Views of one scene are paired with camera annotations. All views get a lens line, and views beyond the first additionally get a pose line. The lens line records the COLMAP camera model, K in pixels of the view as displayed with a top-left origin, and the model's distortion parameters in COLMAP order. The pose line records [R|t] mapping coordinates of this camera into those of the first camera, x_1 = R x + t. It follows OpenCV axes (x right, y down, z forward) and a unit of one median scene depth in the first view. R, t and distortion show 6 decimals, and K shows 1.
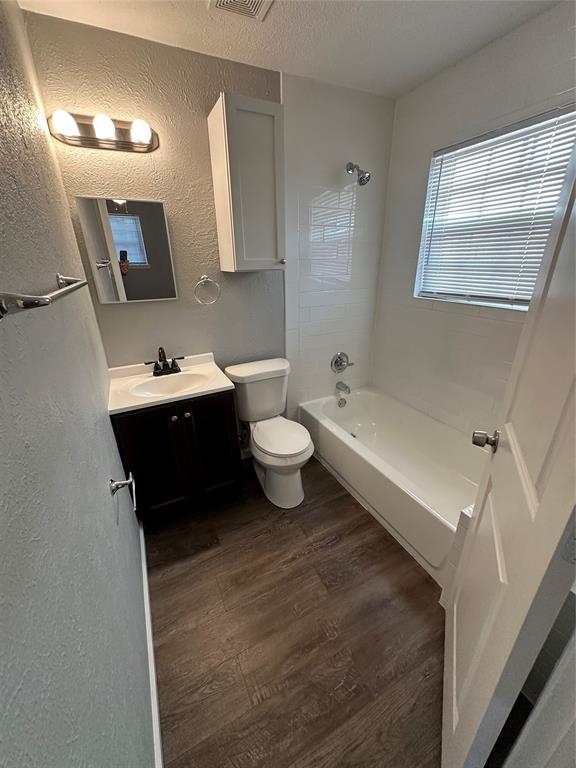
lens RADIAL K [[306.6, 0, 290.4], [0, 306.6, 383.6], [0, 0, 1]] dist [-0.004680, 0.001646]
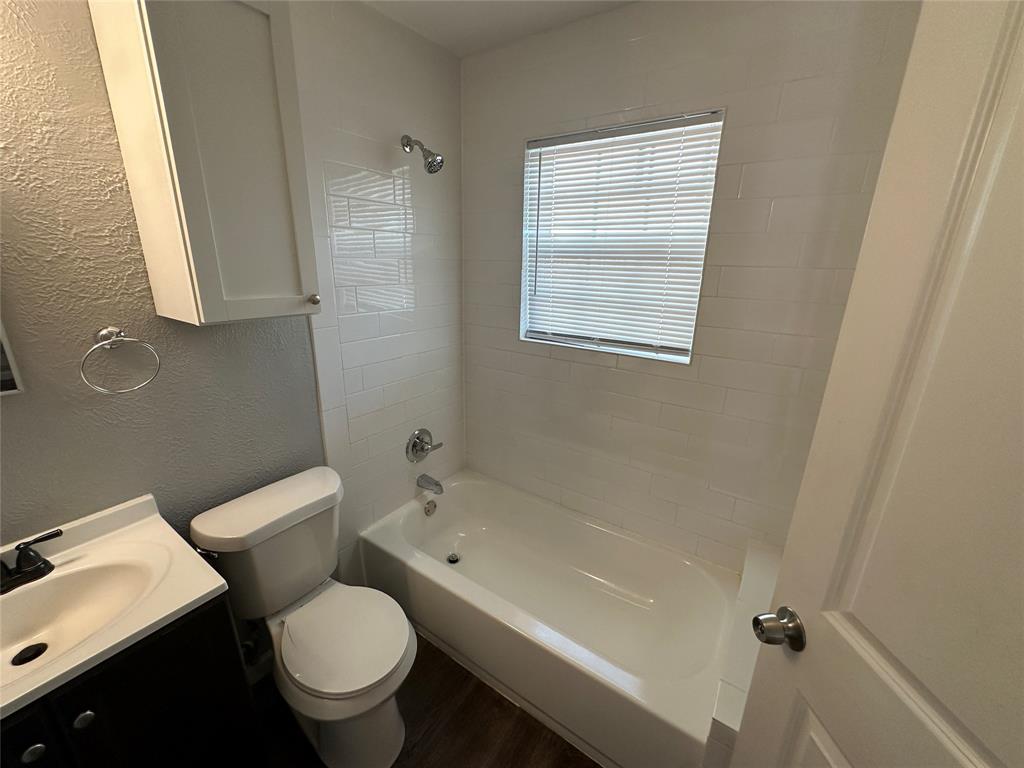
lens RADIAL K [[408.8, 0, 510.6], [0, 408.8, 383.9], [0, 0, 1]] dist [-0.004680, 0.001646]
pose [[0.874489, -0.108505, 0.472754, -0.063707], [0.149628, 0.987470, -0.050136, -0.150454], [-0.461390, 0.114580, 0.879767, 0.231482]]
